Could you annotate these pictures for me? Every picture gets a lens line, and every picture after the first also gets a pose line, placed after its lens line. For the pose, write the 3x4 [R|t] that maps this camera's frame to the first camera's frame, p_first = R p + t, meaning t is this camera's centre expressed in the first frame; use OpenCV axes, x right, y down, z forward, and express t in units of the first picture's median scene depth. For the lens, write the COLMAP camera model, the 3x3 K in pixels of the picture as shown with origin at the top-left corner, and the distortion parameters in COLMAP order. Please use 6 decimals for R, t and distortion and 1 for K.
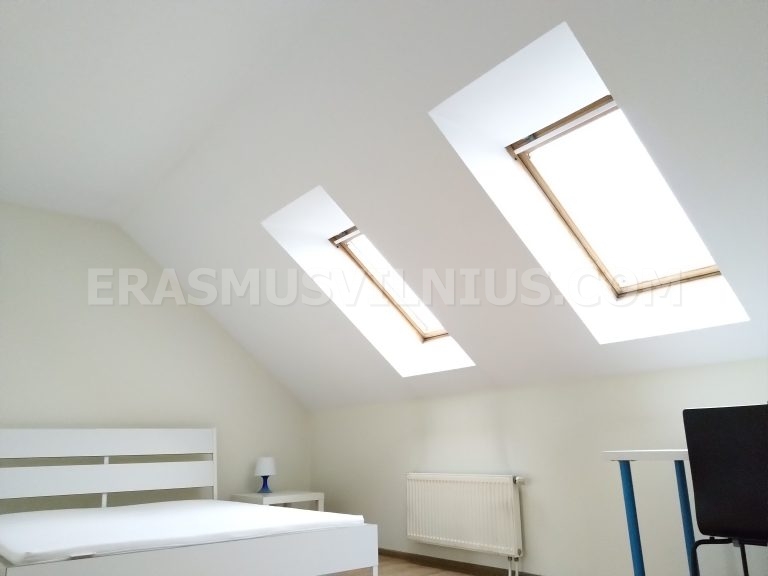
lens RADIAL K [[589.2, 0, 387.1], [0, 589.2, 287.5], [0, 0, 1]] dist [0.024118, -0.044703]
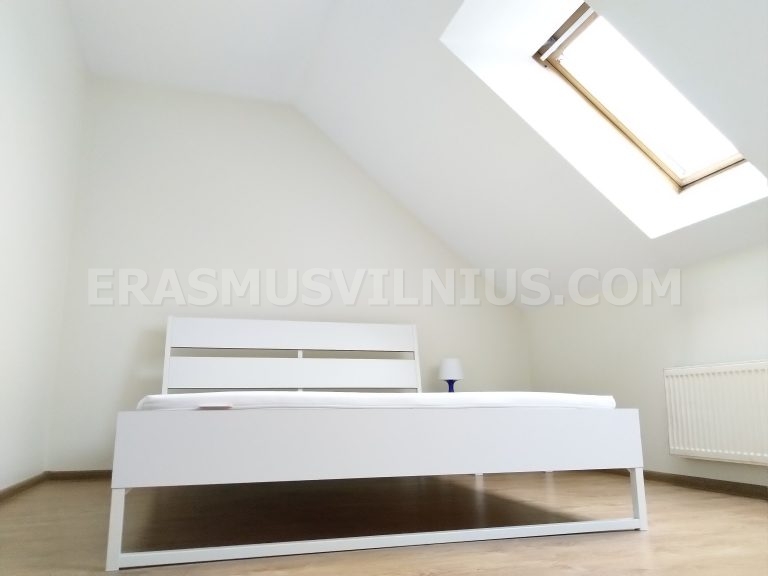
lens RADIAL K [[587.3, 0, 384.0], [0, 587.3, 288.0], [0, 0, 1]] dist [0.039917, -0.040150]
pose [[0.932426, -0.056099, -0.356980, -0.027983], [0.083484, 0.994593, 0.061761, 0.170611], [0.351585, -0.087390, 0.932068, 0.242499]]
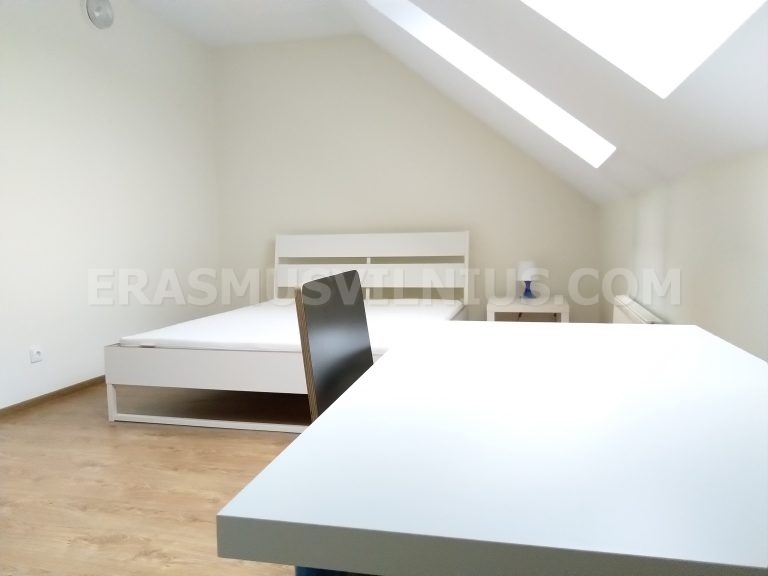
lens RADIAL K [[582.4, 0, 394.4], [0, 582.4, 289.7], [0, 0, 1]] dist [0.008443, -0.051204]
pose [[0.632565, 0.082462, -0.770105, 0.504387], [0.204277, 0.941345, 0.268591, 0.061587], [0.747083, -0.327216, 0.578617, 0.429328]]
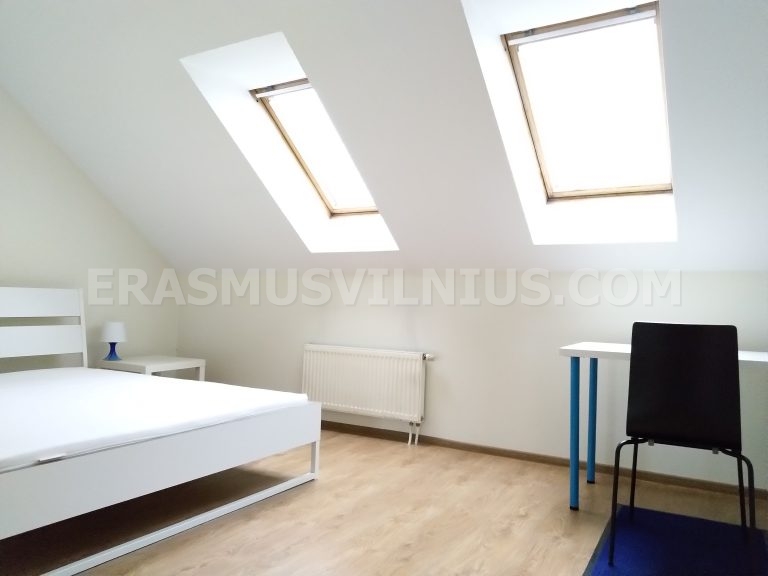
lens RADIAL K [[582.4, 0, 394.4], [0, 582.4, 289.7], [0, 0, 1]] dist [0.008443, -0.051204]
pose [[0.931035, 0.051523, 0.361274, -0.225425], [-0.138763, 0.965604, 0.219893, -0.019676], [-0.337518, -0.254860, 0.906161, 0.082845]]
